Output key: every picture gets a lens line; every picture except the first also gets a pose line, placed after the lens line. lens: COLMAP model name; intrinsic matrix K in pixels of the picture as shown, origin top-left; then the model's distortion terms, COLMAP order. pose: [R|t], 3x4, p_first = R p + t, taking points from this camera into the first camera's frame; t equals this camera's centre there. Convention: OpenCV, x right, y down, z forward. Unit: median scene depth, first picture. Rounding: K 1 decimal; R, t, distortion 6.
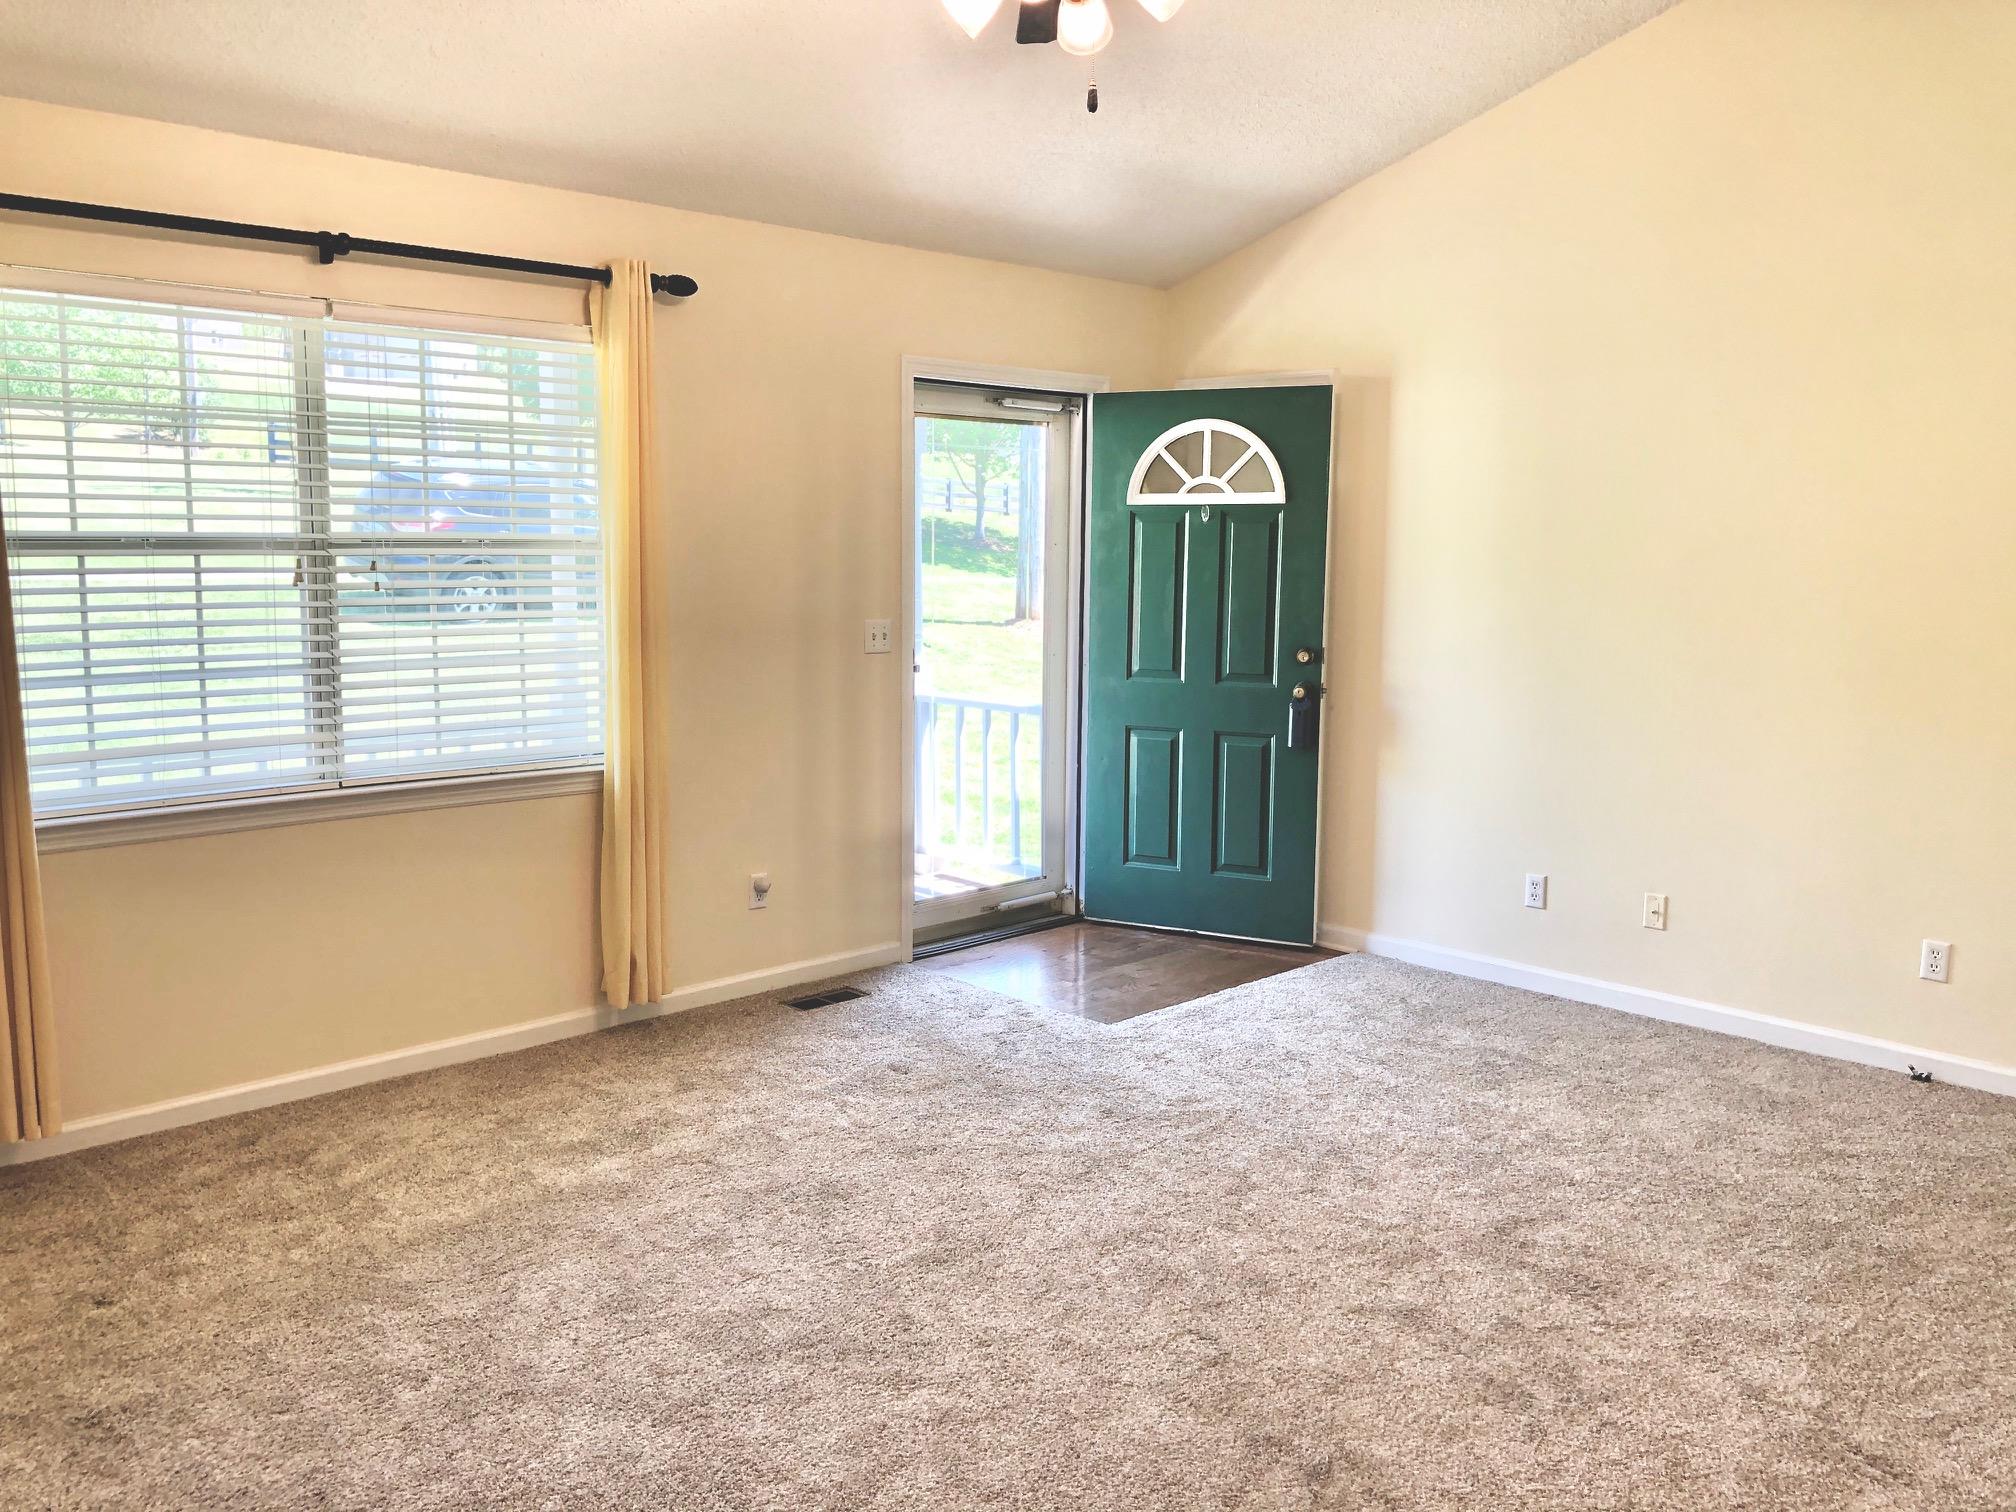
lens RADIAL K [[1651.2, 0, 1008.0], [0, 1651.2, 756.0], [0, 0, 1]] dist [0.004601, 0.002533]
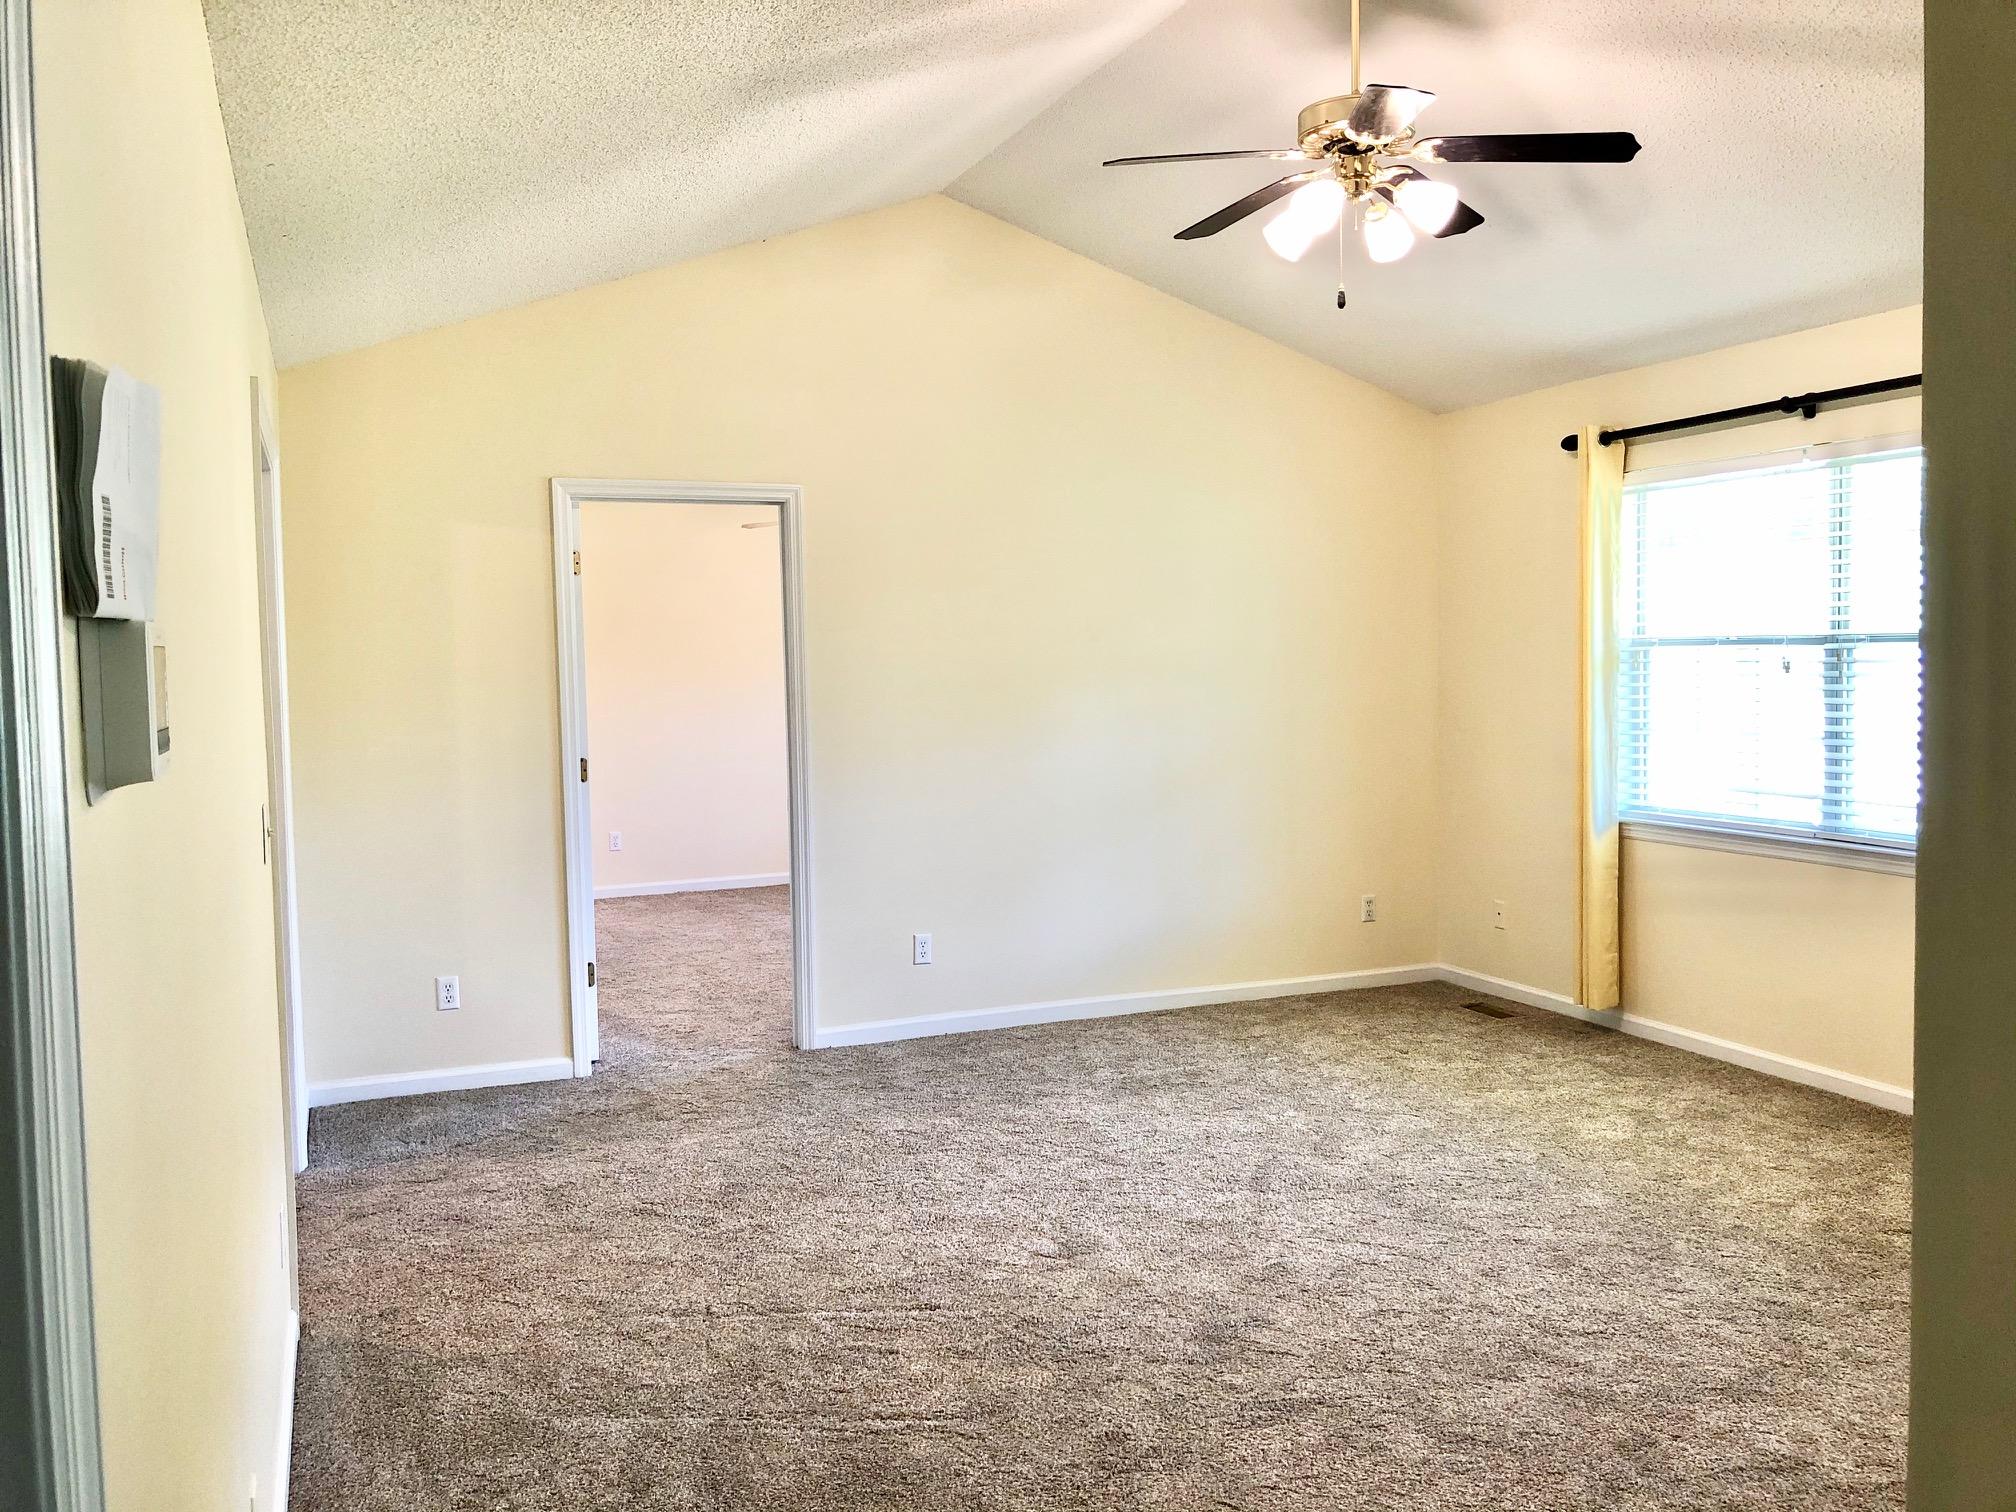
lens RADIAL K [[1651.2, 0, 1008.0], [0, 1651.2, 756.0], [0, 0, 1]] dist [0.004601, 0.002533]
pose [[-0.378882, 0.053483, -0.923898, 0.986726], [-0.112558, 0.988254, 0.103368, -0.103334], [0.918575, 0.143157, -0.368411, 0.929103]]
